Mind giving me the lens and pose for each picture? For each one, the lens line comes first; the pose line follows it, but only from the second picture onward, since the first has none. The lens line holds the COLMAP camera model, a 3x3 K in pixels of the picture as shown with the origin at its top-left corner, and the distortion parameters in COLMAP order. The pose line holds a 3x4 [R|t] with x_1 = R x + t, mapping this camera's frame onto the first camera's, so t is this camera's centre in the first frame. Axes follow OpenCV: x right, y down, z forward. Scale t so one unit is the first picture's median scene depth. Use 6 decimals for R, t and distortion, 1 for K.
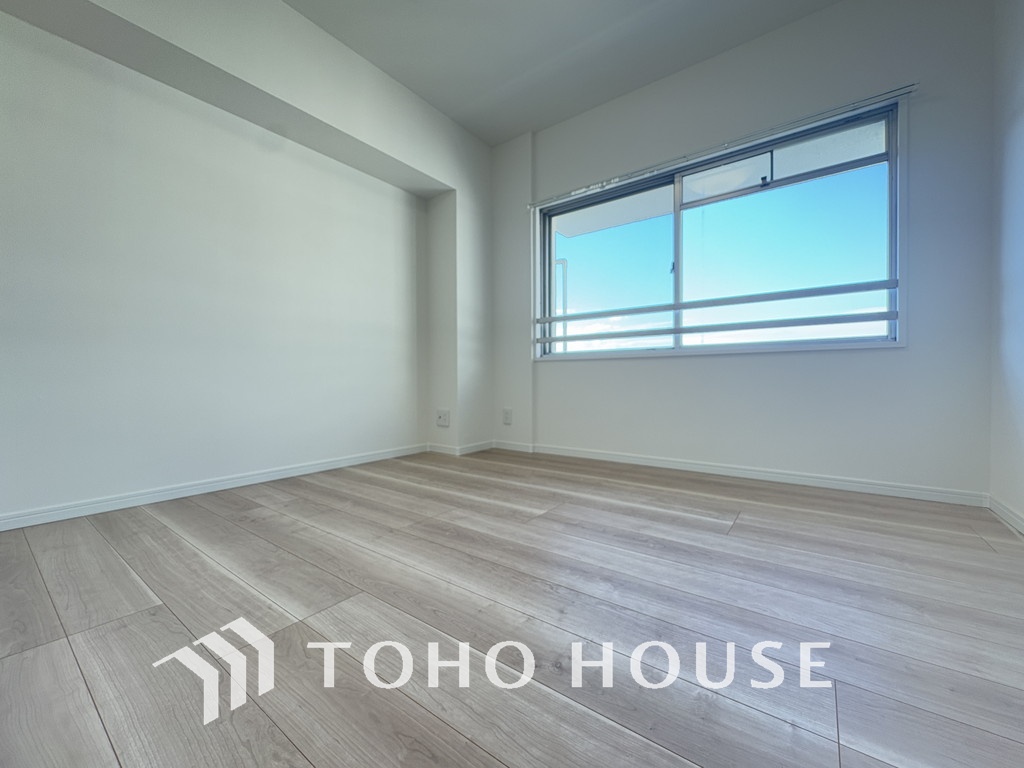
lens RADIAL K [[405.9, 0, 512.0], [0, 405.9, 384.0], [0, 0, 1]] dist [-0.001386, 0.000180]
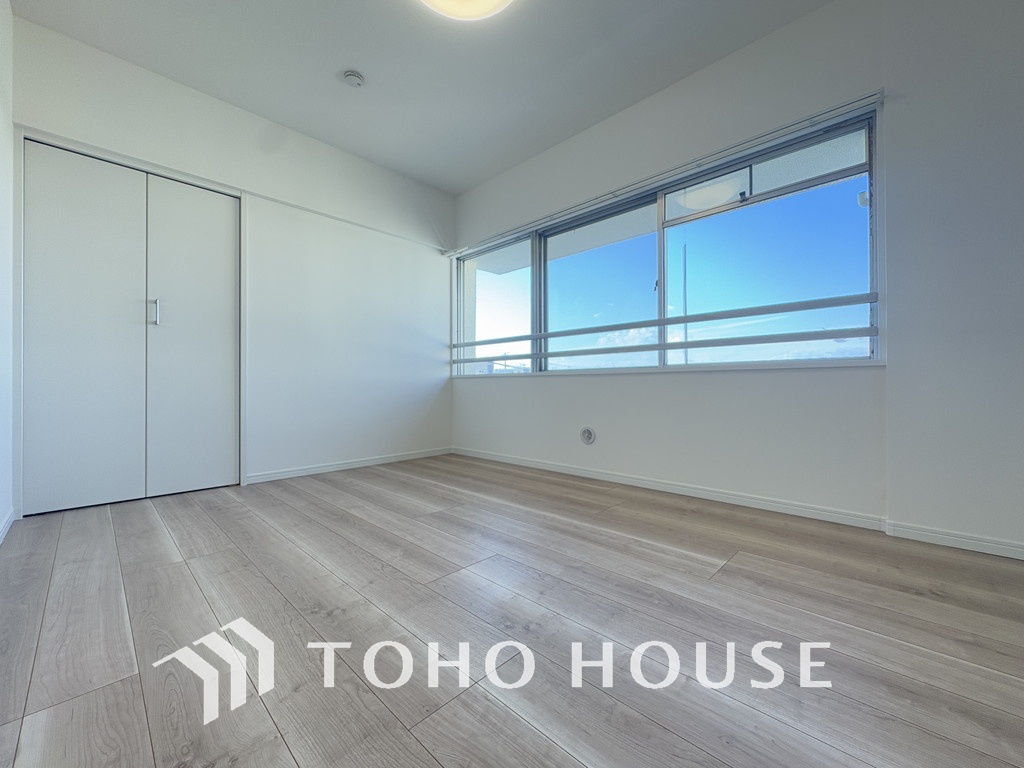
lens RADIAL K [[412.7, 0, 512.4], [0, 412.7, 386.3], [0, 0, 1]] dist [0.003317, 0.000182]
pose [[0.991561, 0.005644, -0.129515, 0.196146], [-0.008521, 0.999729, -0.021669, -0.008646], [0.129358, 0.022590, 0.991341, -0.066819]]
